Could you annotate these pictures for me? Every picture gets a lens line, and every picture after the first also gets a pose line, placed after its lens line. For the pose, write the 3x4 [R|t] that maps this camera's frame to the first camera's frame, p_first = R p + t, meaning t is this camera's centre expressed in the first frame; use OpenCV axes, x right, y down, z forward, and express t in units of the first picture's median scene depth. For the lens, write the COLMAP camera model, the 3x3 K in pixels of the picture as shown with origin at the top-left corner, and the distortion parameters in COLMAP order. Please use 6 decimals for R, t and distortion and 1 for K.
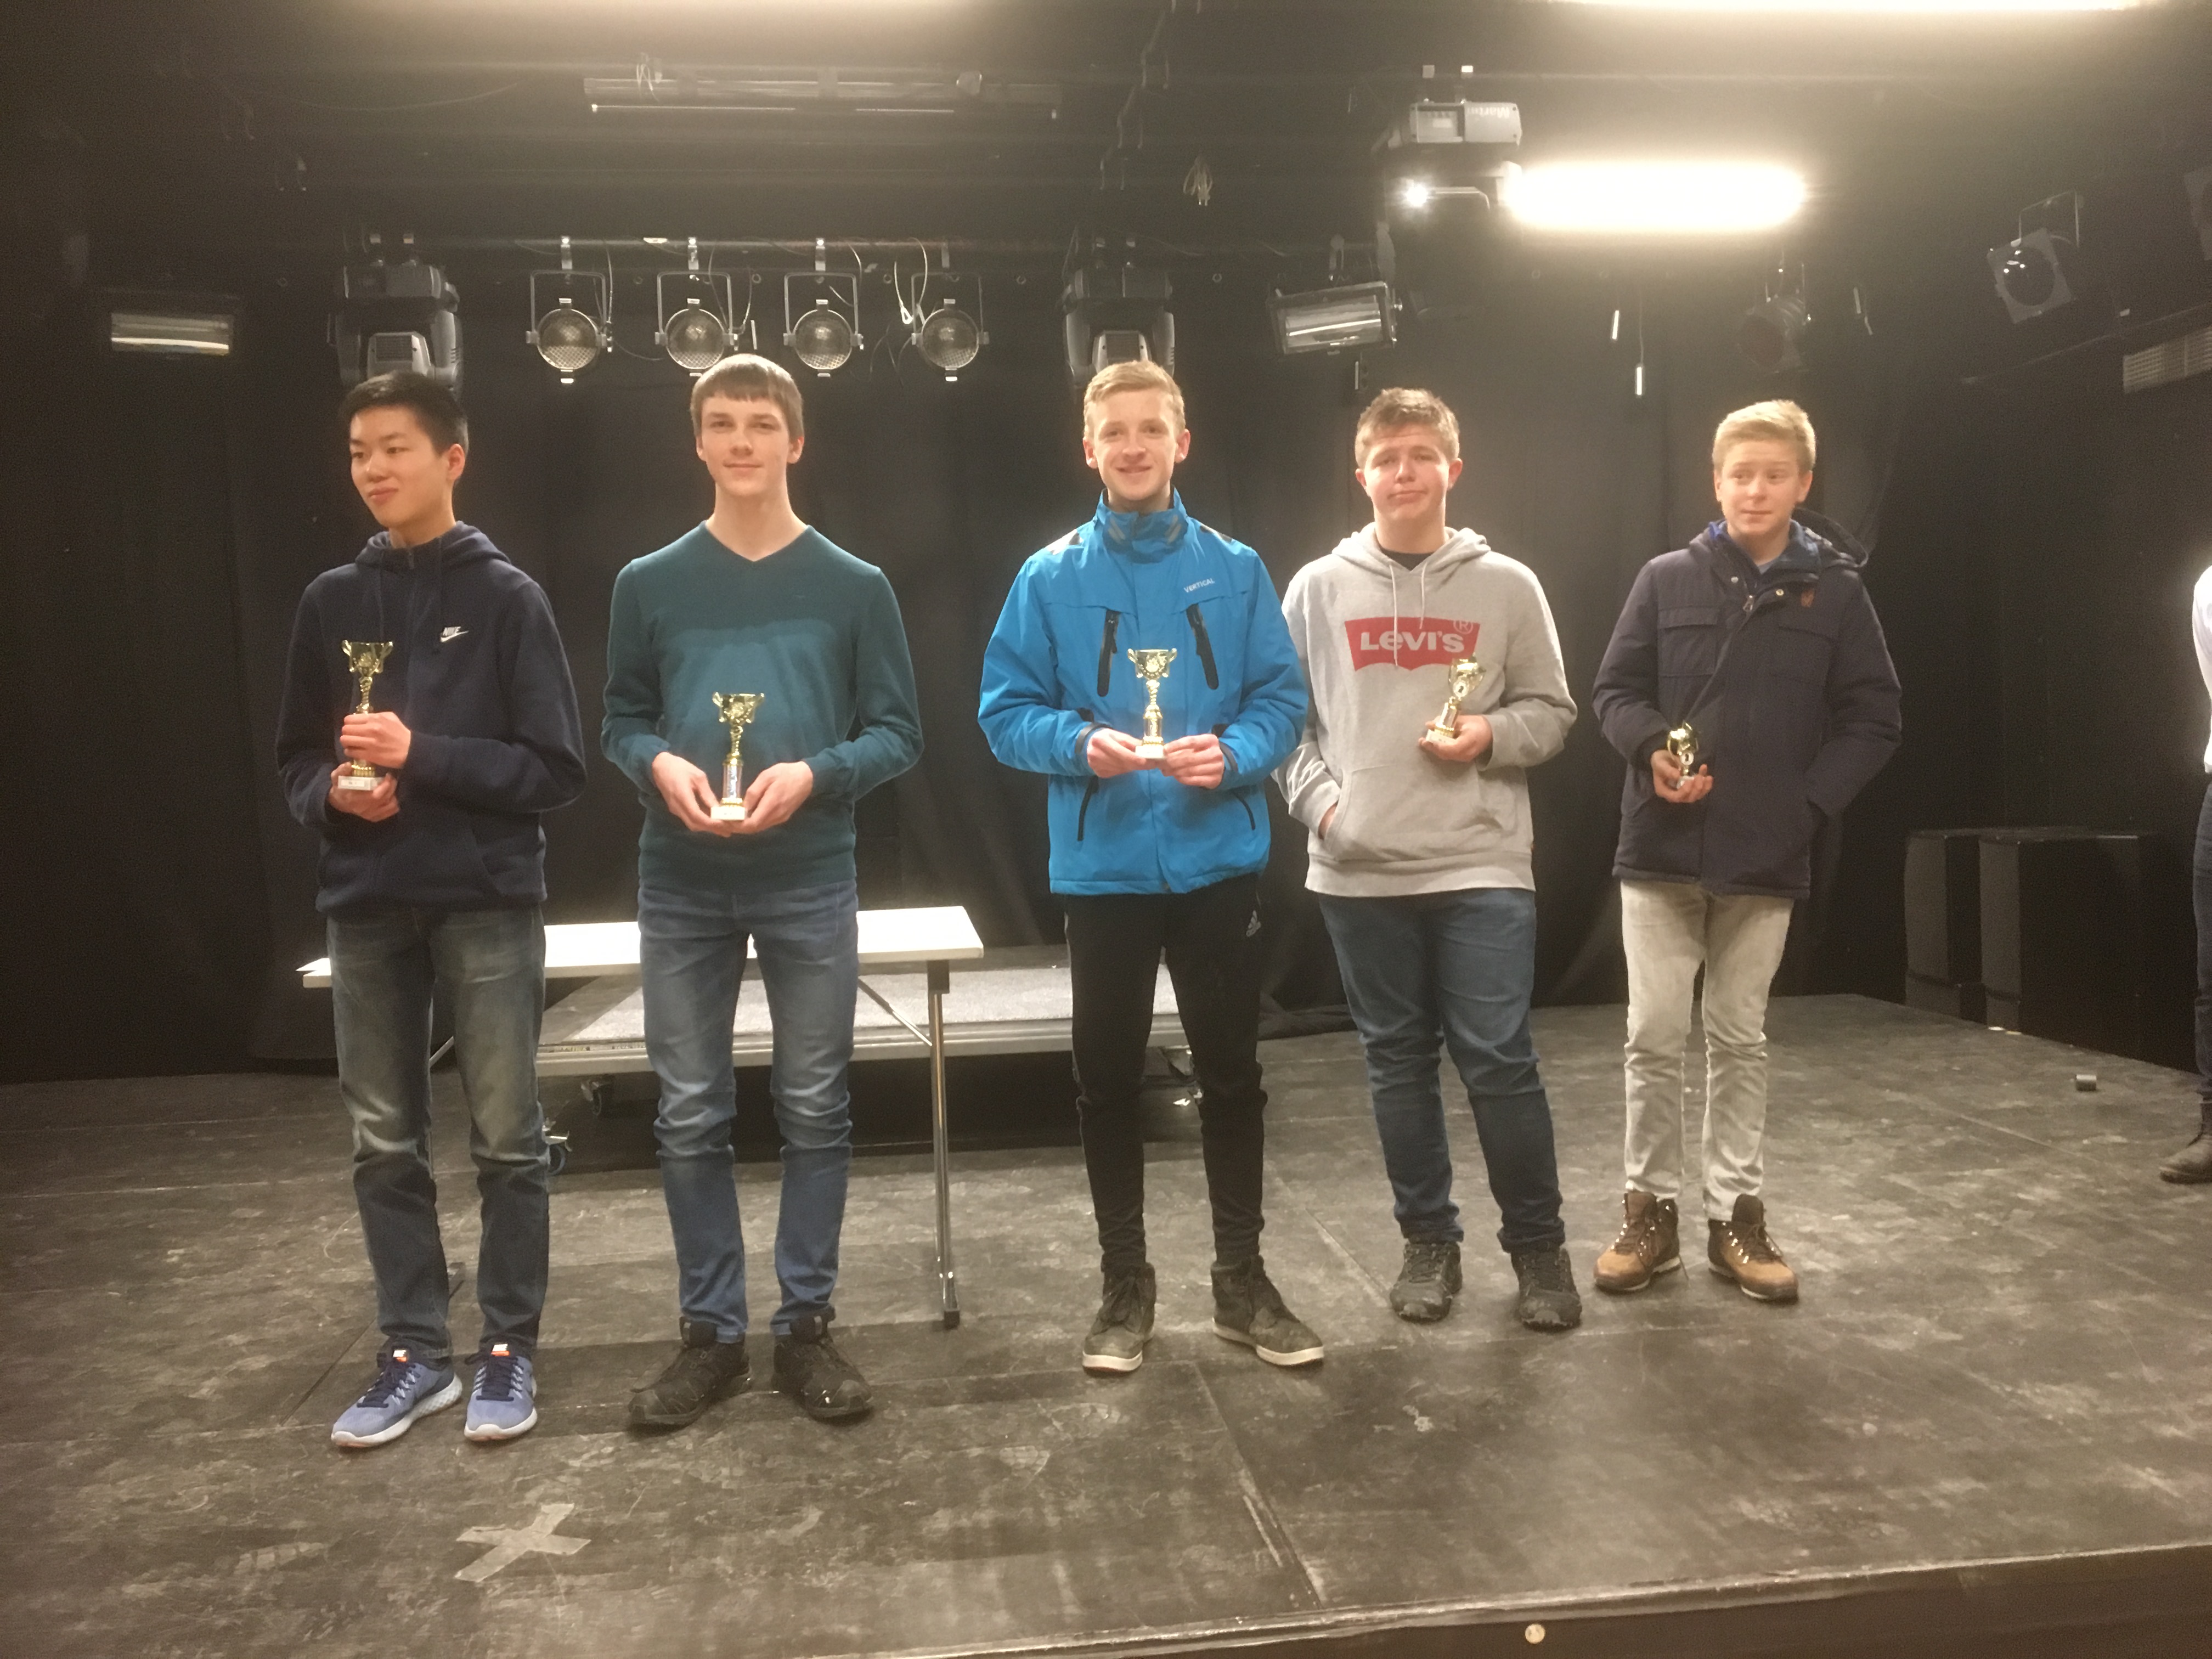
lens RADIAL K [[1861.3, 0, 1102.4], [0, 1861.3, 833.1], [0, 0, 1]] dist [0.074107, -0.119511]
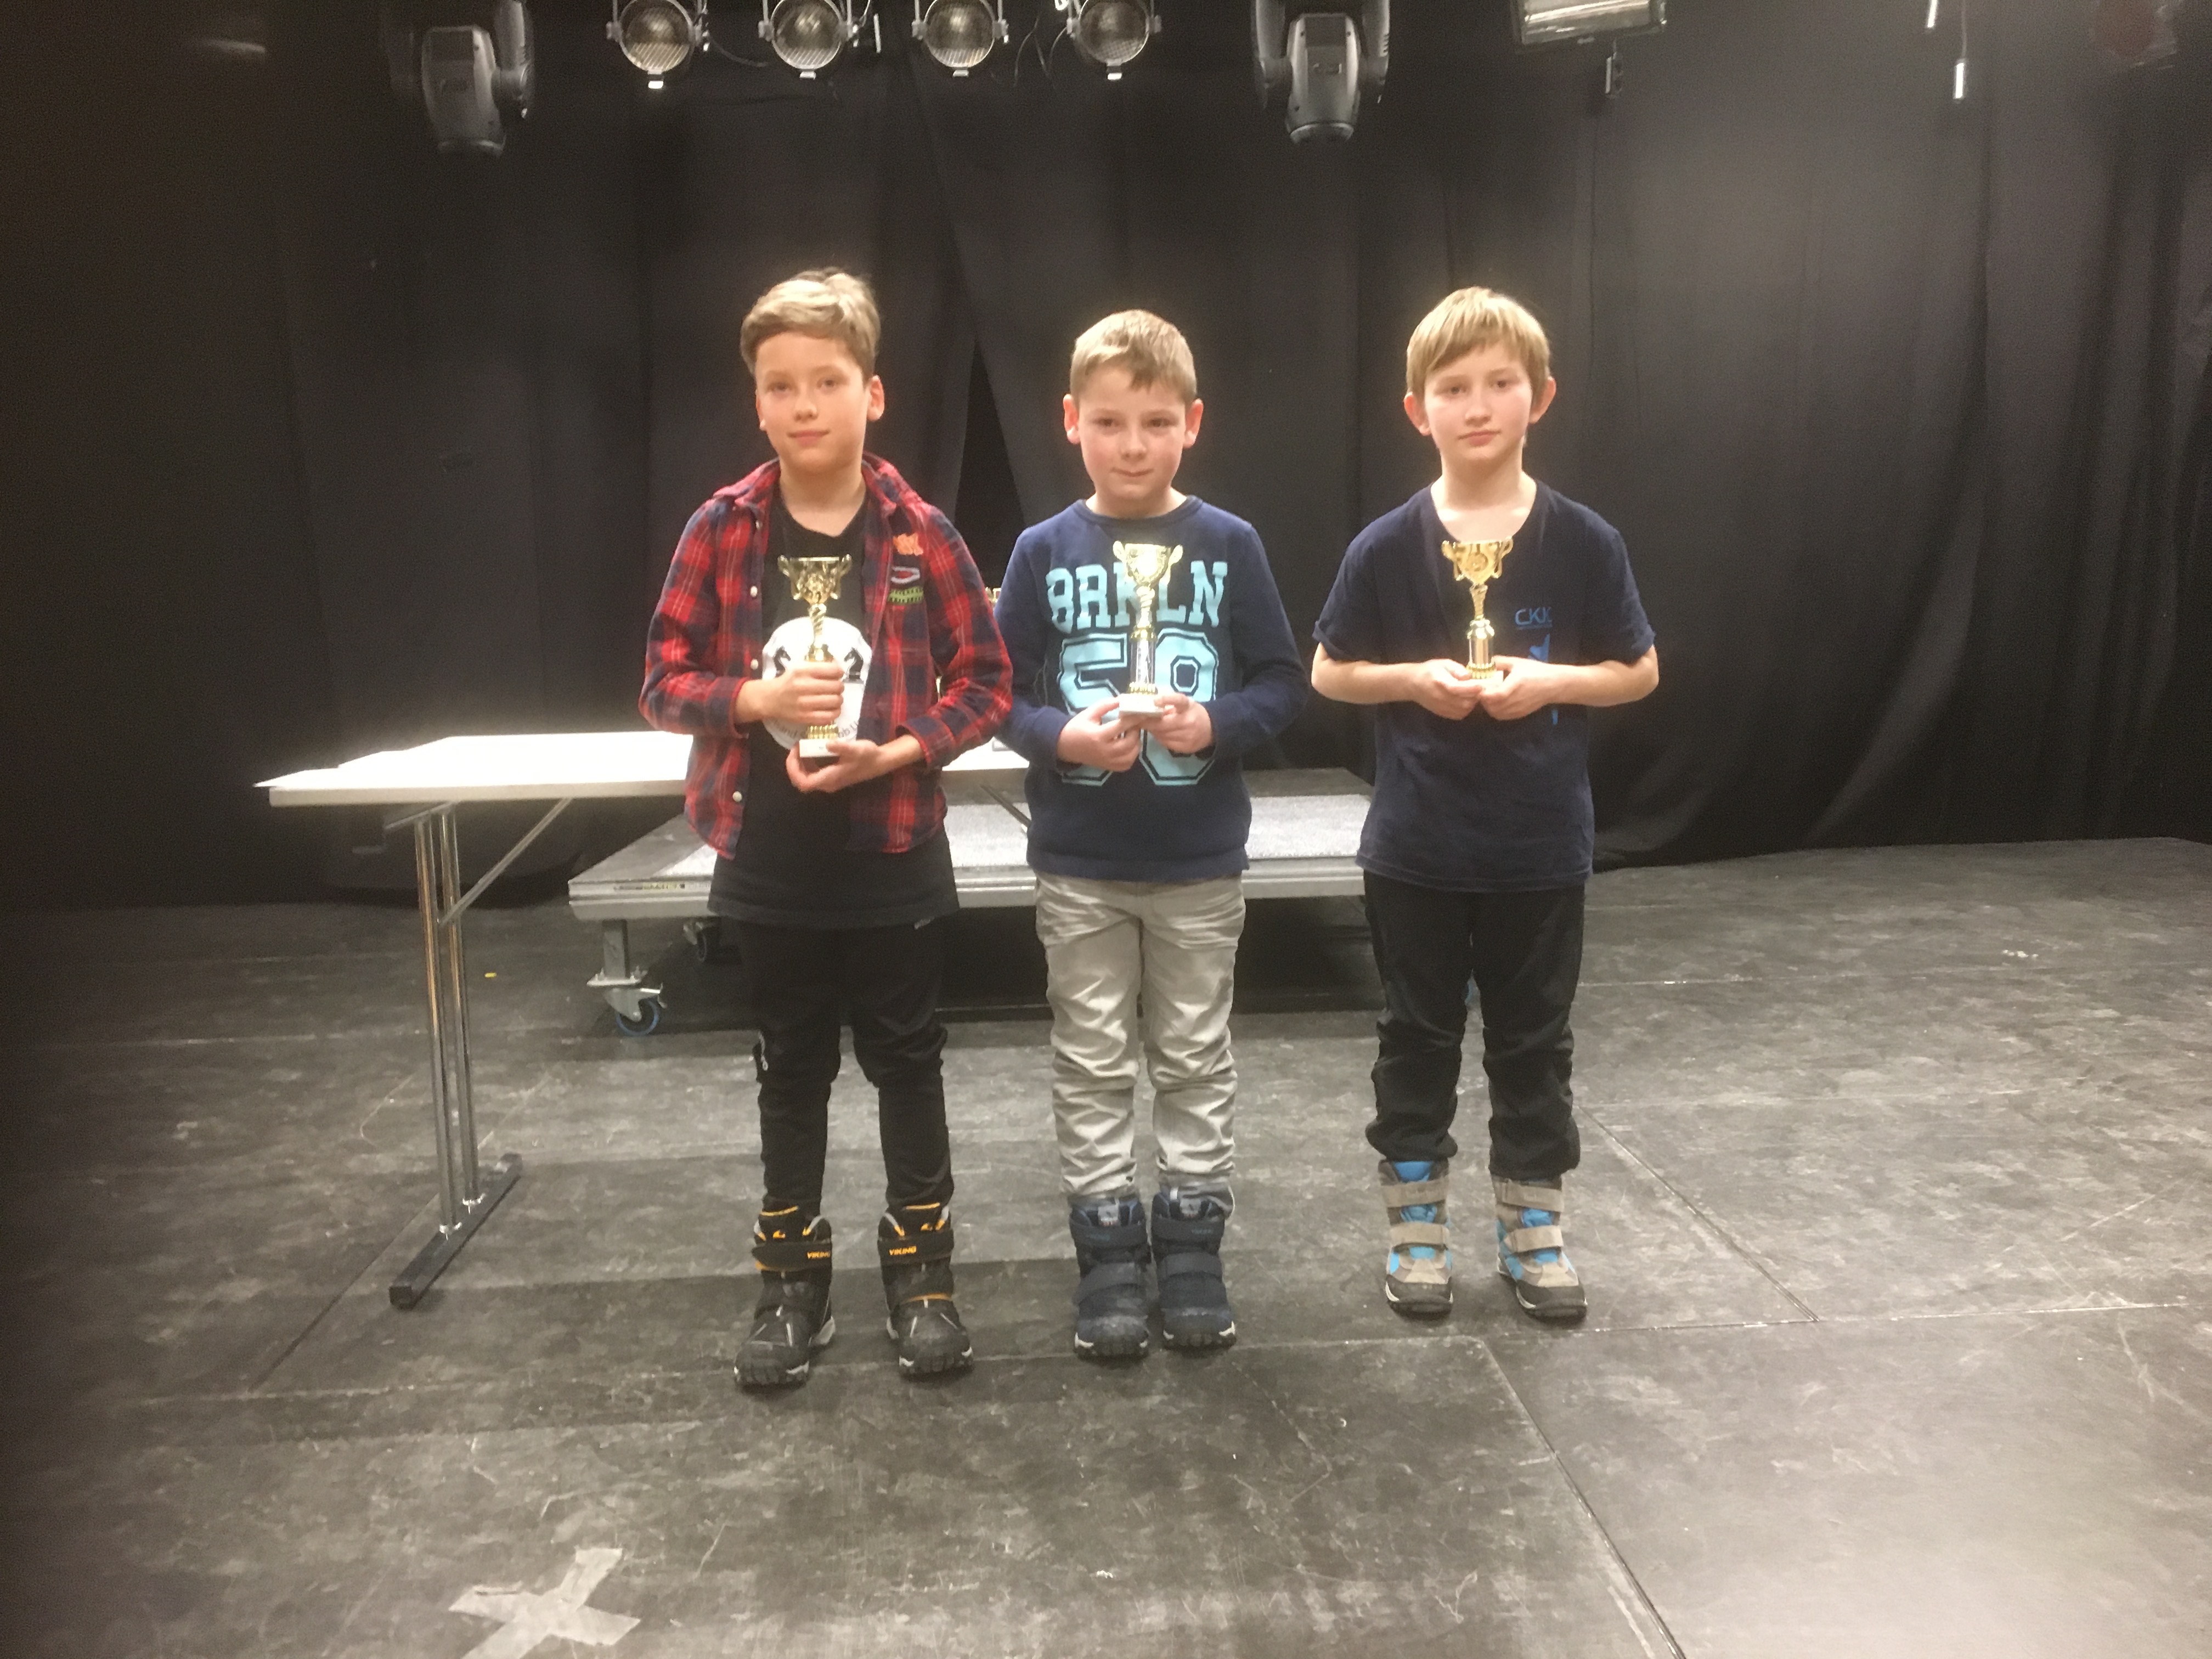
lens RADIAL K [[1861.3, 0, 1098.9], [0, 1861.3, 844.0], [0, 0, 1]] dist [0.074107, -0.119511]
pose [[0.997496, 0.012874, -0.069535, -0.035056], [-0.006189, 0.995409, 0.095512, 0.017143], [0.070445, -0.094842, 0.992997, 0.201977]]
